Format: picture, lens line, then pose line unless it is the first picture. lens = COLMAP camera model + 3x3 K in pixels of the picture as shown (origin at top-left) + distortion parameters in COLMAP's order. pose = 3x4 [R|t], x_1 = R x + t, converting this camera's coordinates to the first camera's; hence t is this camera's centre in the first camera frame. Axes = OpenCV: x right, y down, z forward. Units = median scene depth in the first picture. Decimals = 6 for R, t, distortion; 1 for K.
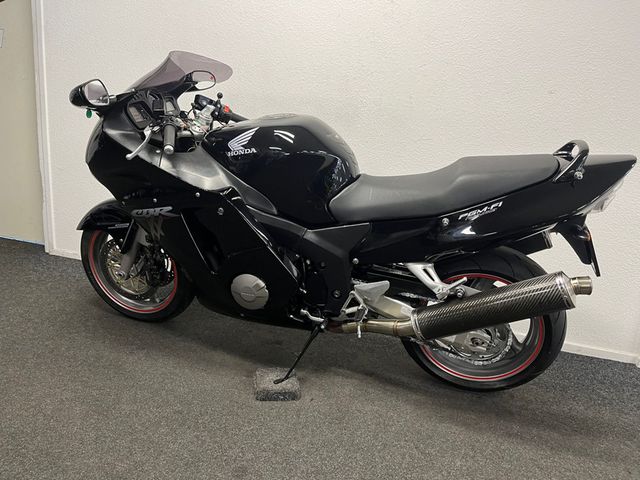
lens RADIAL K [[478.1, 0, 321.8], [0, 478.1, 241.8], [0, 0, 1]] dist [0.074792, -0.104811]
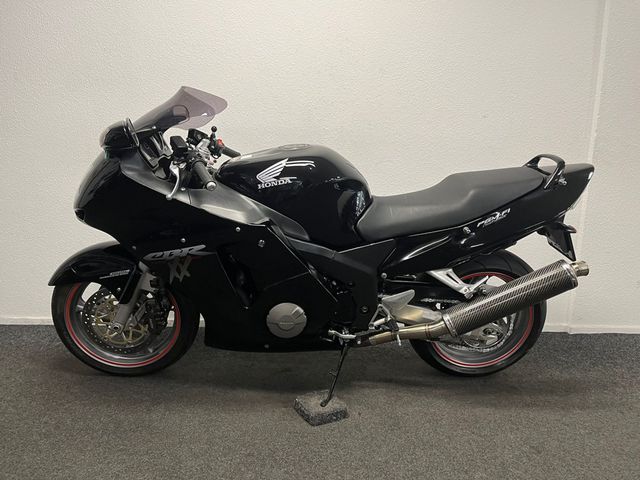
lens RADIAL K [[478.1, 0, 321.8], [0, 478.1, 241.8], [0, 0, 1]] dist [0.074792, -0.104811]
pose [[0.943210, -0.109951, 0.313473, -0.382596], [0.124540, 0.991852, -0.026836, -0.023268], [-0.307968, 0.064352, 0.949218, 0.013439]]
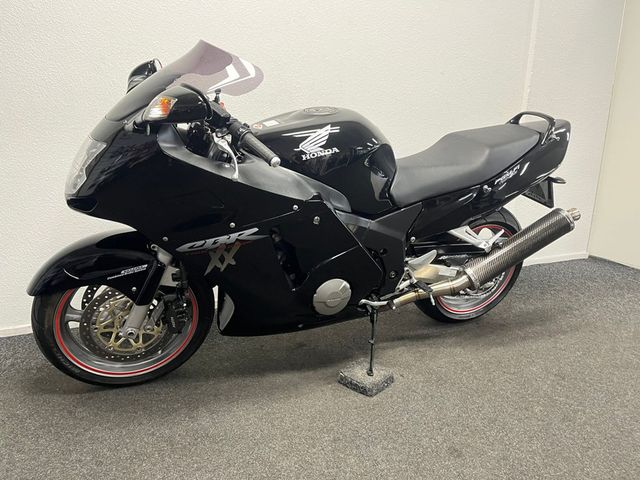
lens RADIAL K [[478.1, 0, 321.8], [0, 478.1, 241.8], [0, 0, 1]] dist [0.074792, -0.104811]
pose [[0.780794, -0.236543, 0.578280, -0.704833], [0.202322, 0.971414, 0.124178, -0.128314], [-0.591123, 0.020041, 0.806332, 0.239221]]
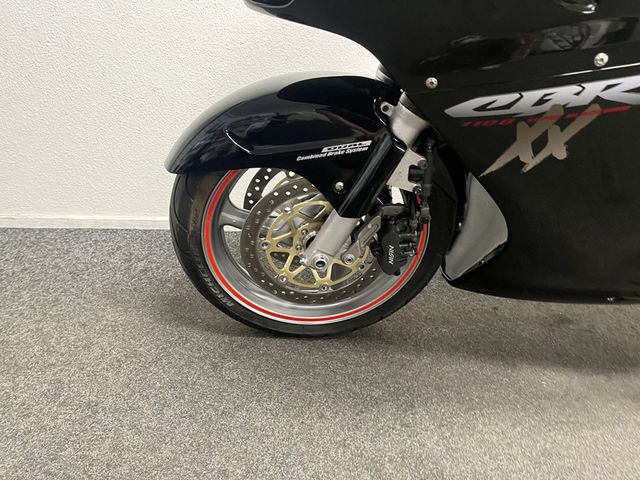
lens RADIAL K [[486.9, 0, 319.7], [0, 486.9, 249.8], [0, 0, 1]] dist [0.076494, -0.133477]
pose [[0.931123, -0.188611, 0.312148, -0.662247], [0.110894, 0.961783, 0.250353, -0.064825], [-0.347438, -0.198494, 0.916453, 0.715027]]
